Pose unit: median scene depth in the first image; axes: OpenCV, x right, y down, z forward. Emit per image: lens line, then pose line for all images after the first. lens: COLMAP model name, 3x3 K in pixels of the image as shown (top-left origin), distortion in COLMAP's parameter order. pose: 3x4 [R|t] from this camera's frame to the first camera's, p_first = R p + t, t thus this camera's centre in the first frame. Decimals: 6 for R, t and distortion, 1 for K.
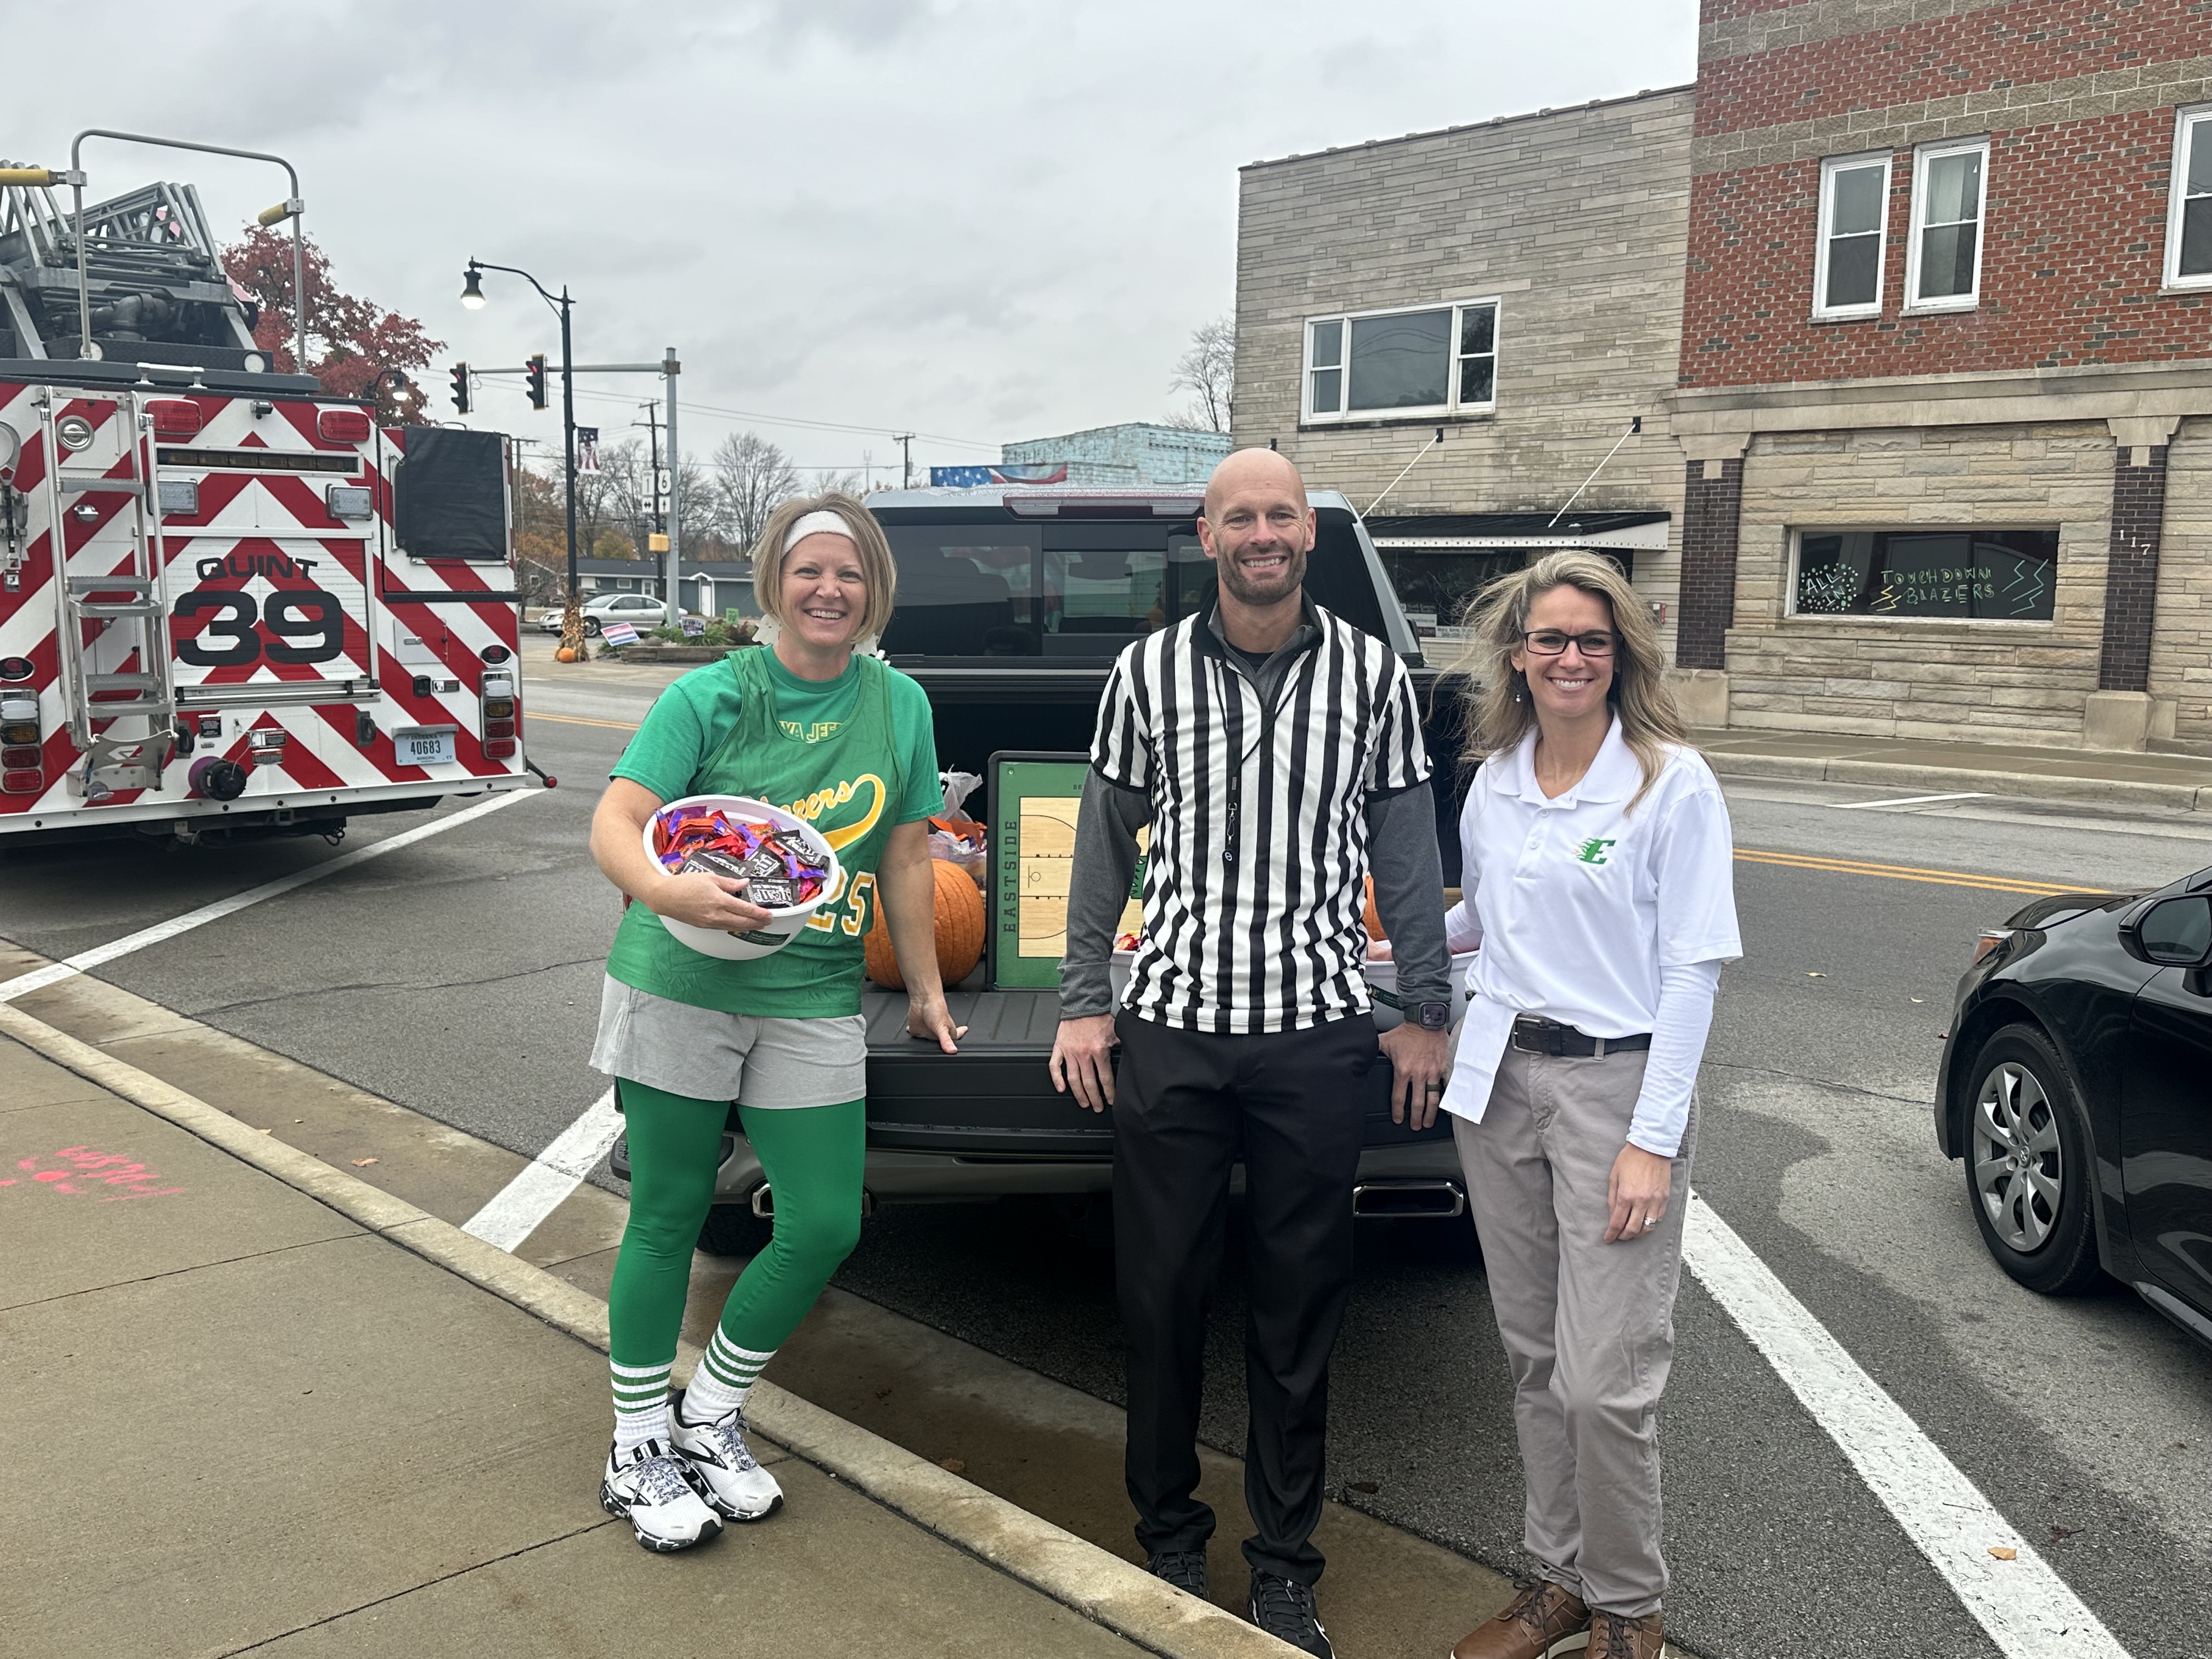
lens RADIAL K [[1959.7, 0, 1167.2], [0, 1959.7, 833.3], [0, 0, 1]] dist [0.231528, -0.627050]
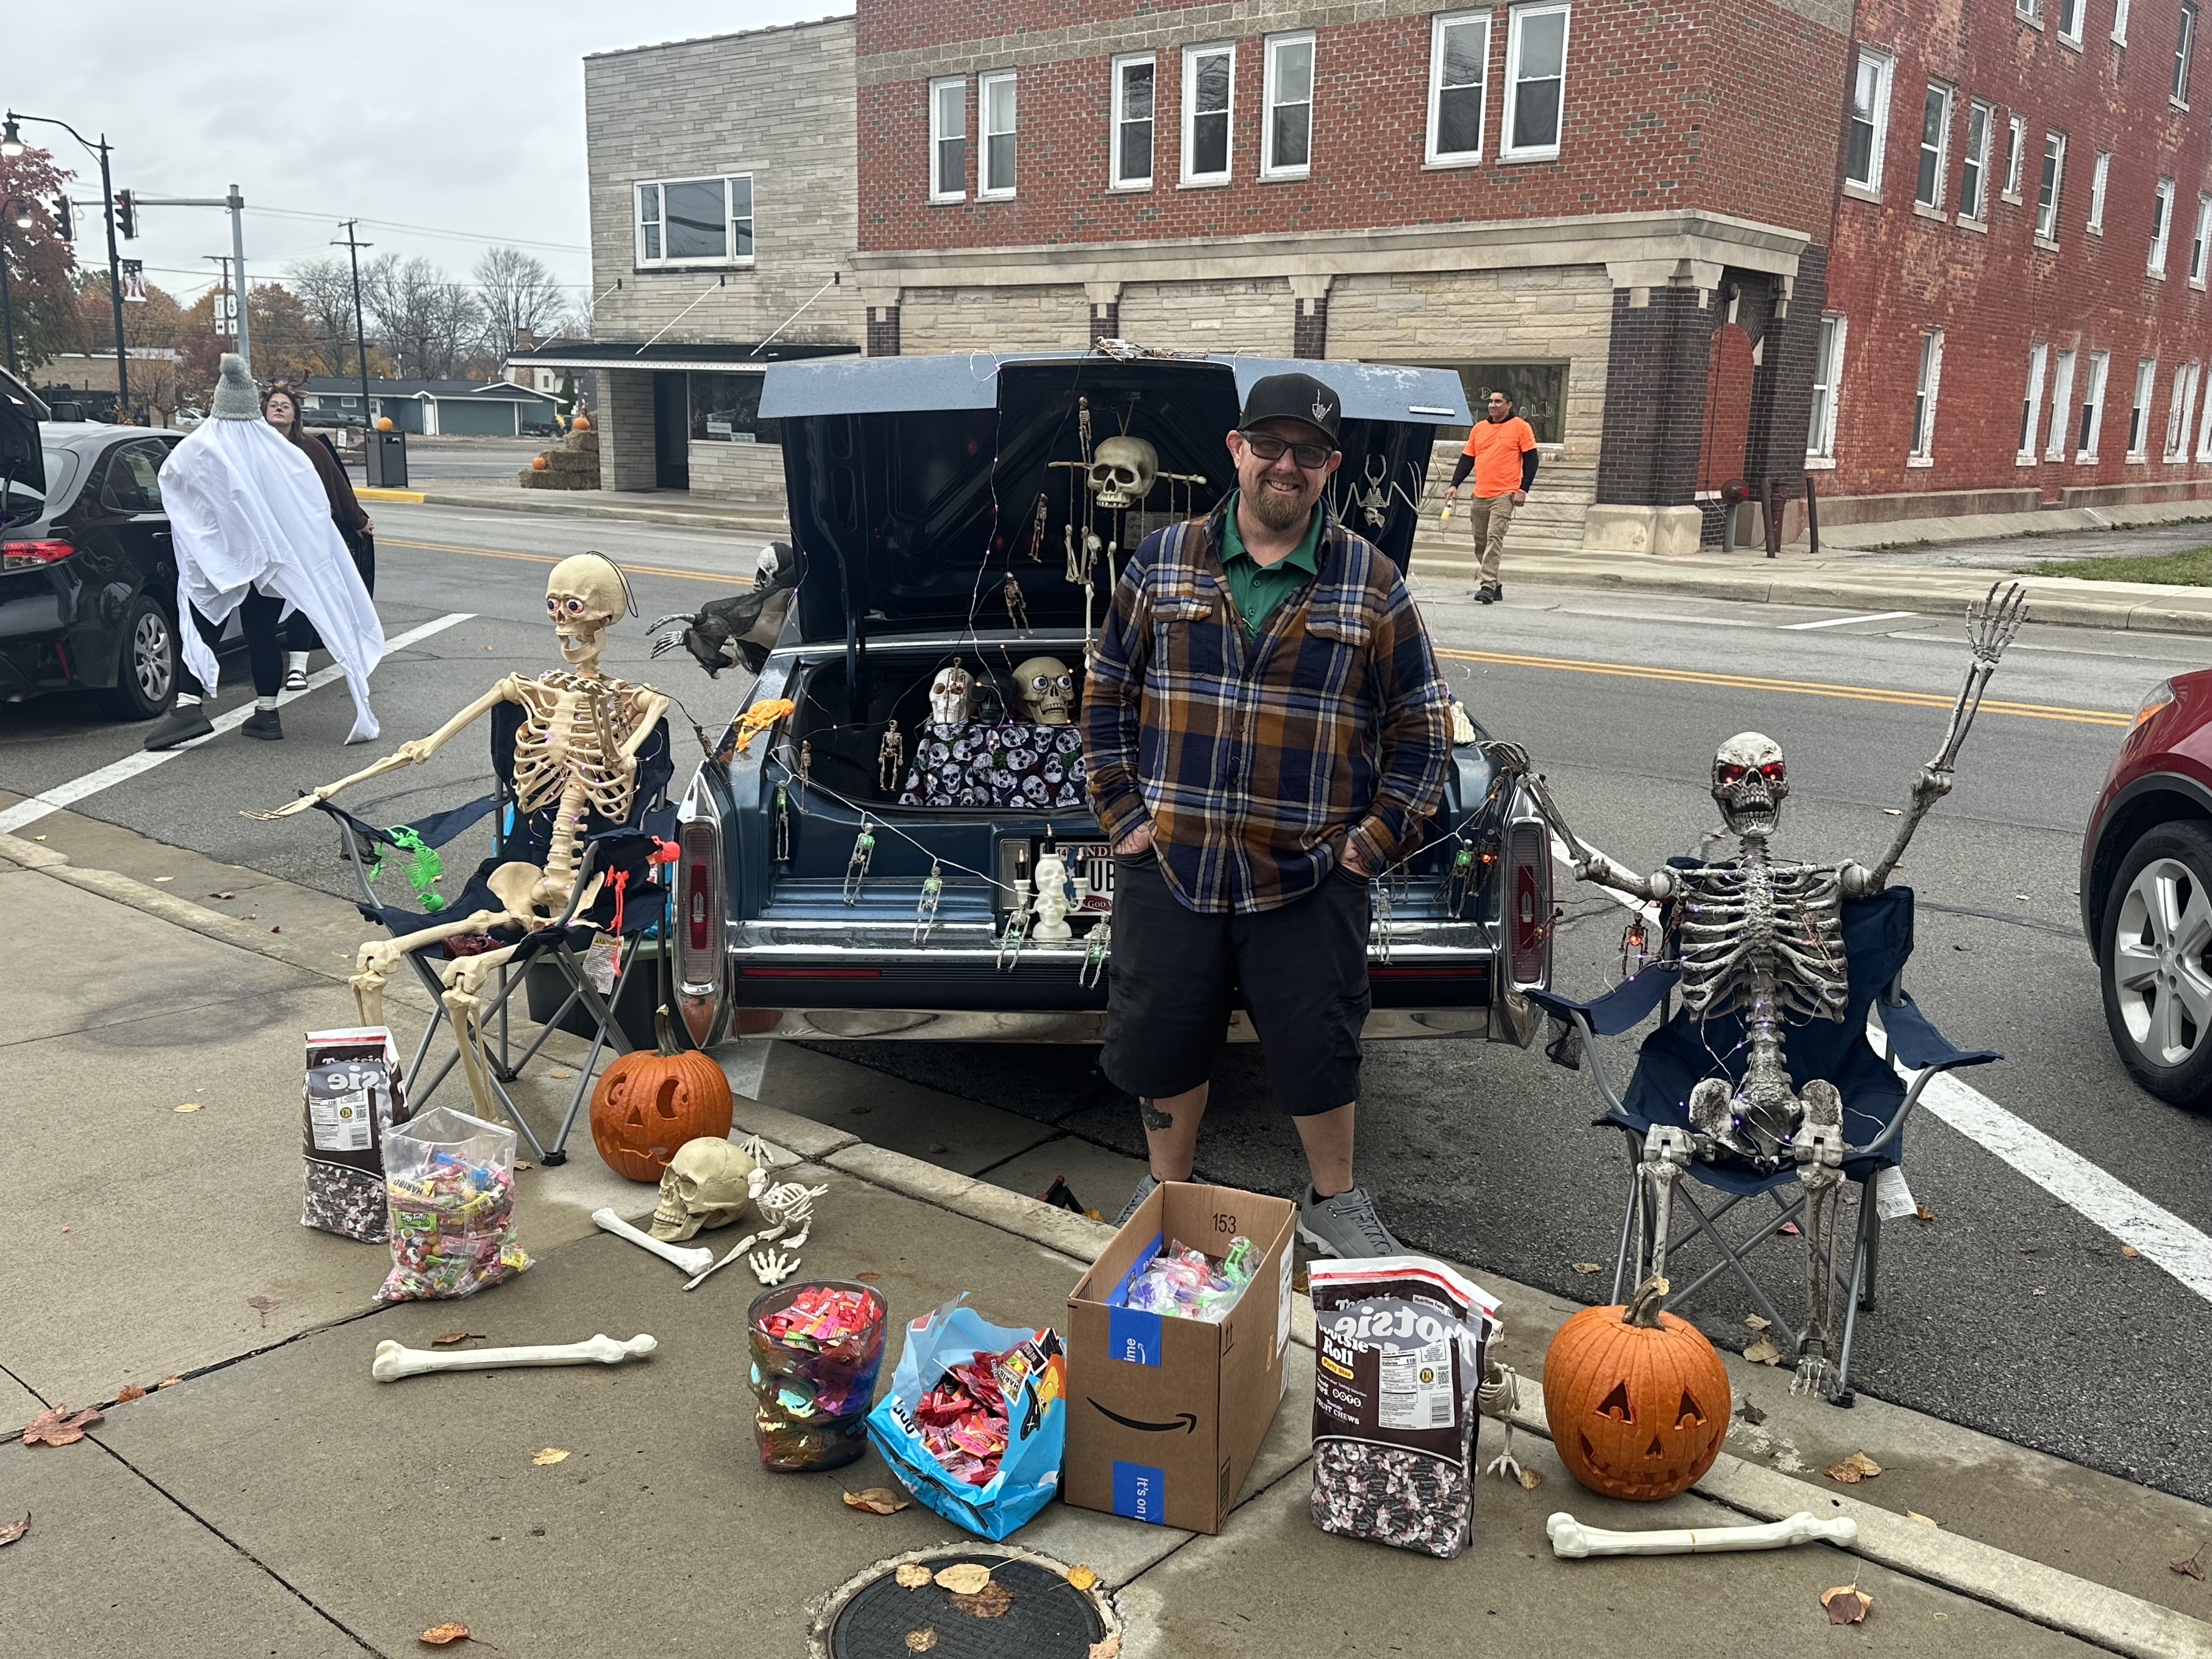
lens RADIAL K [[1941.5, 0, 1160.5], [0, 1941.5, 835.2], [0, 0, 1]] dist [0.007582, -0.047686]
pose [[0.995297, -0.012259, 0.096094, 0.297120], [0.003366, 0.995738, 0.092166, 0.038165], [-0.096815, -0.091409, 0.991096, -0.288426]]
